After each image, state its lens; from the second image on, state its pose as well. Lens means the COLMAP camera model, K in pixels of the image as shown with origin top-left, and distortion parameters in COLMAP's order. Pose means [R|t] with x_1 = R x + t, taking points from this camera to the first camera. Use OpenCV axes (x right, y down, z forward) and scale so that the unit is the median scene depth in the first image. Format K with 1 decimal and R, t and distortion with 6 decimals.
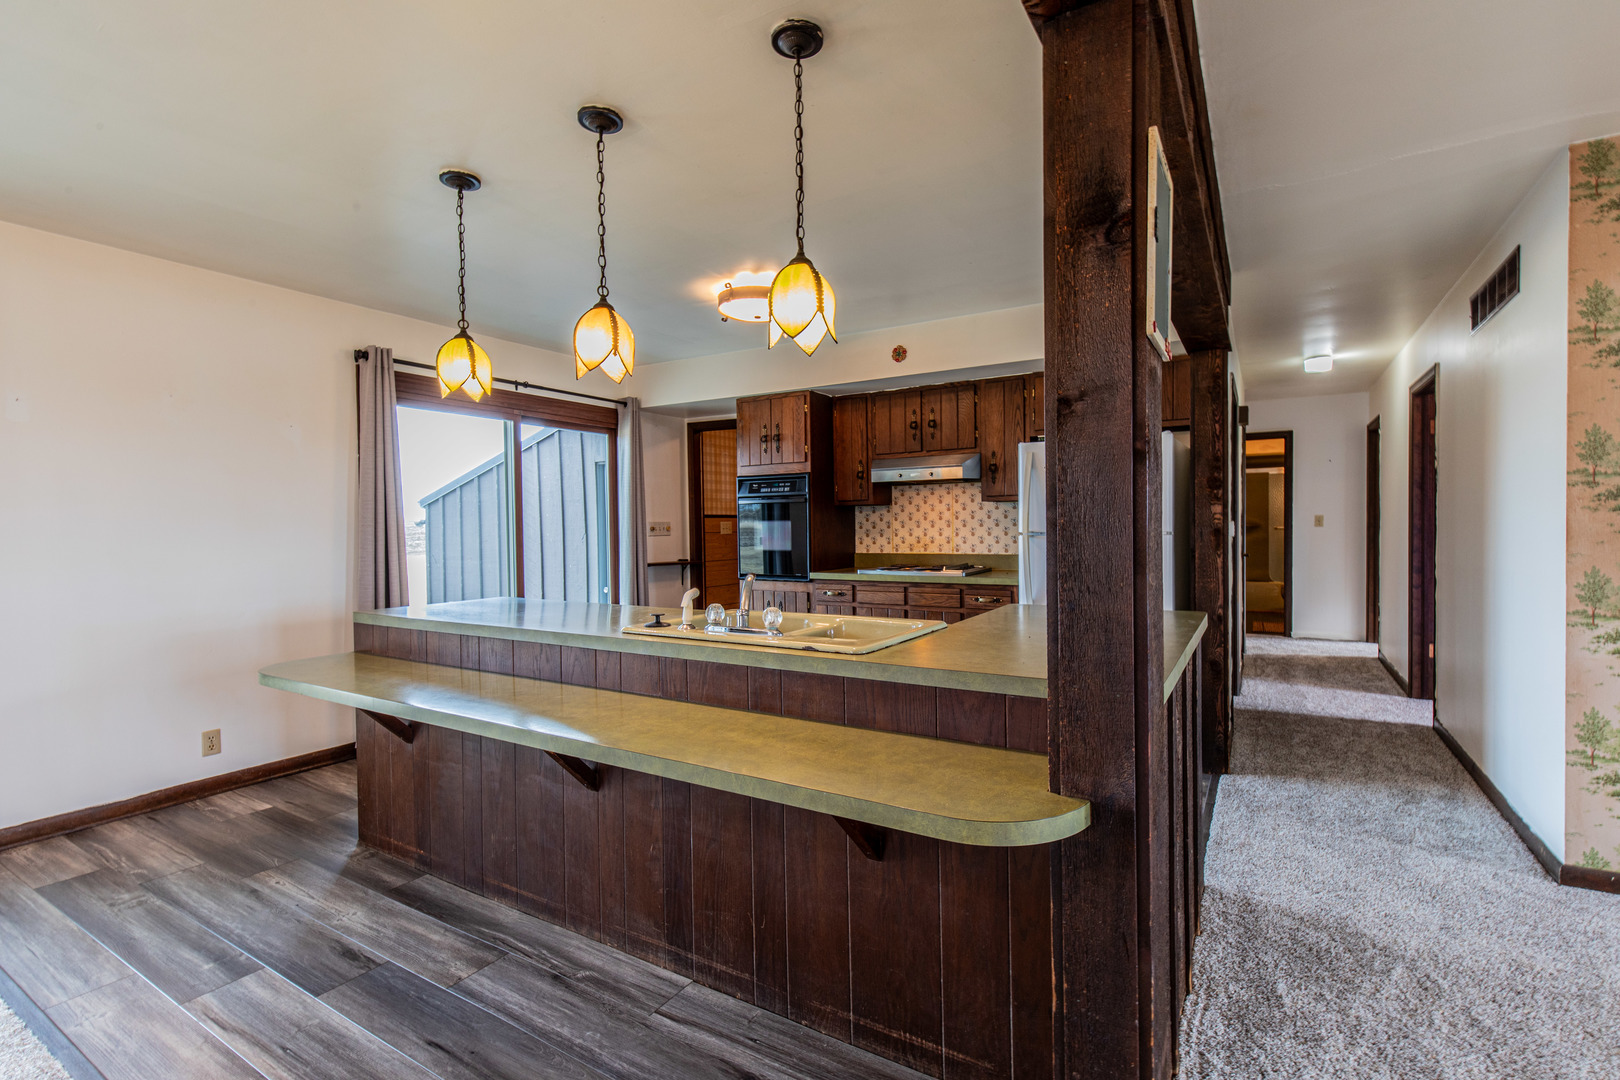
lens RADIAL K [[751.7, 0, 826.3], [0, 751.7, 537.4], [0, 0, 1]] dist [0.005084, 0.000130]
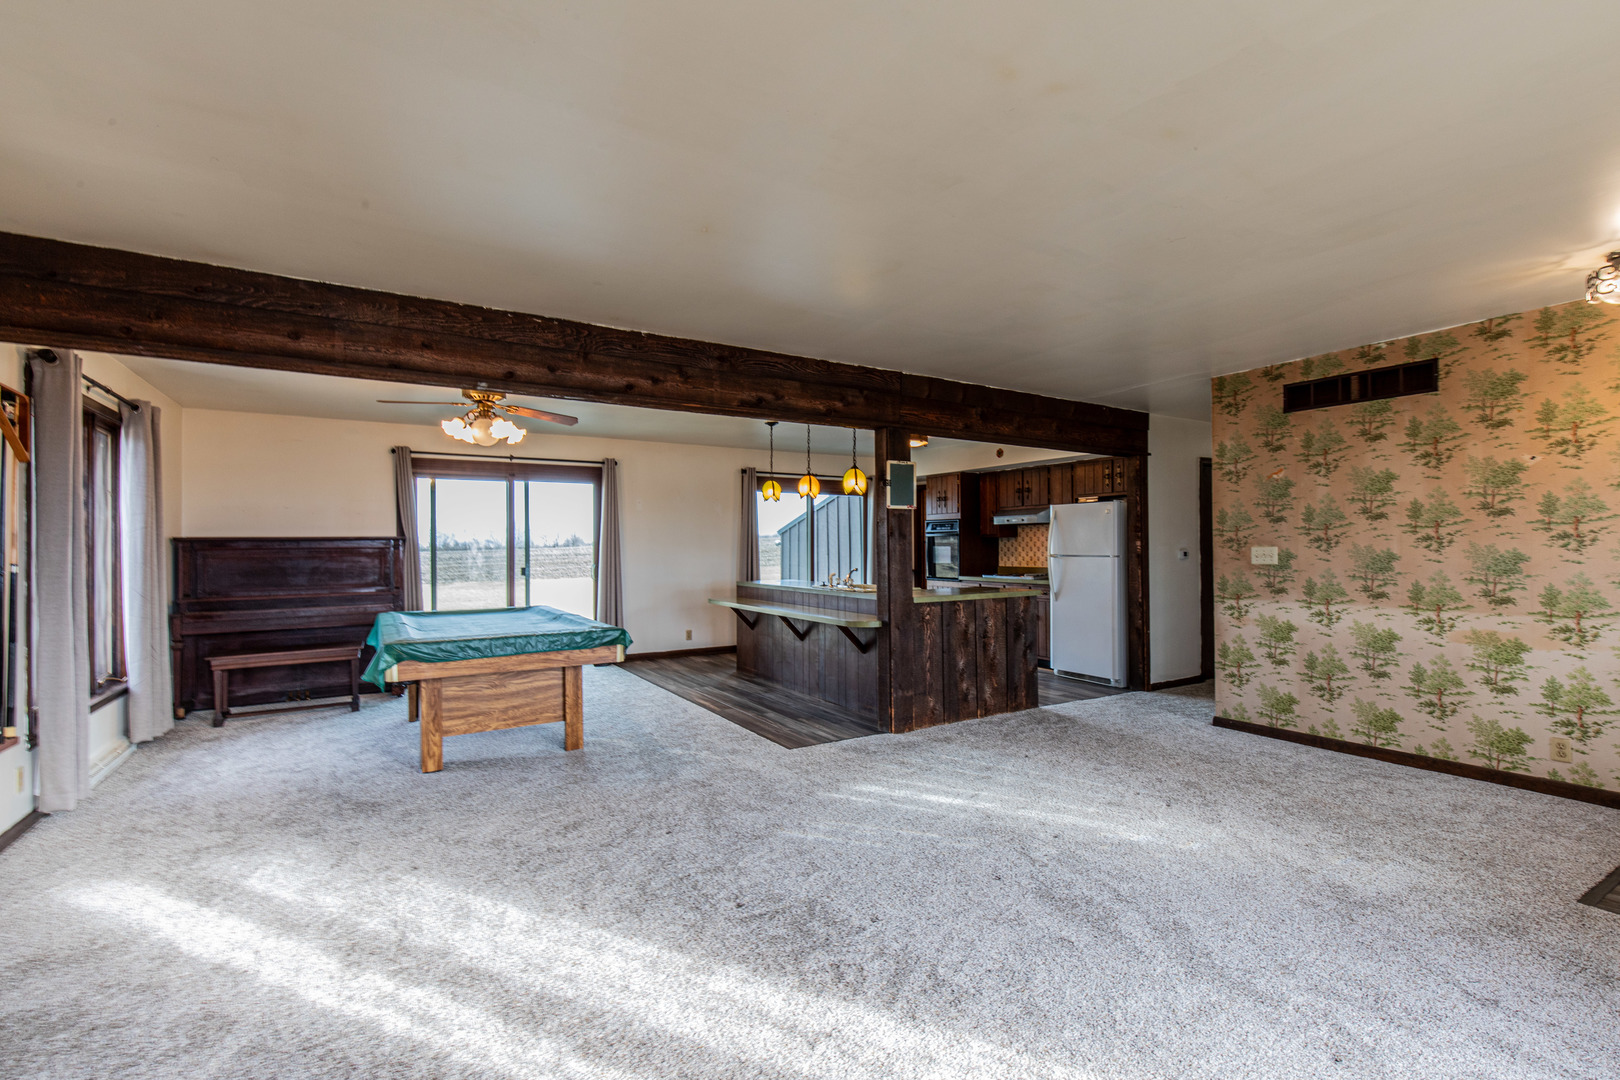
lens RADIAL K [[751.7, 0, 806.9], [0, 751.7, 543.3], [0, 0, 1]] dist [0.005084, 0.000130]
pose [[0.882414, 0.007758, -0.470410, 0.462222], [-0.016347, 0.999766, -0.014176, 0.001314], [0.470190, 0.020199, 0.882334, -0.675672]]
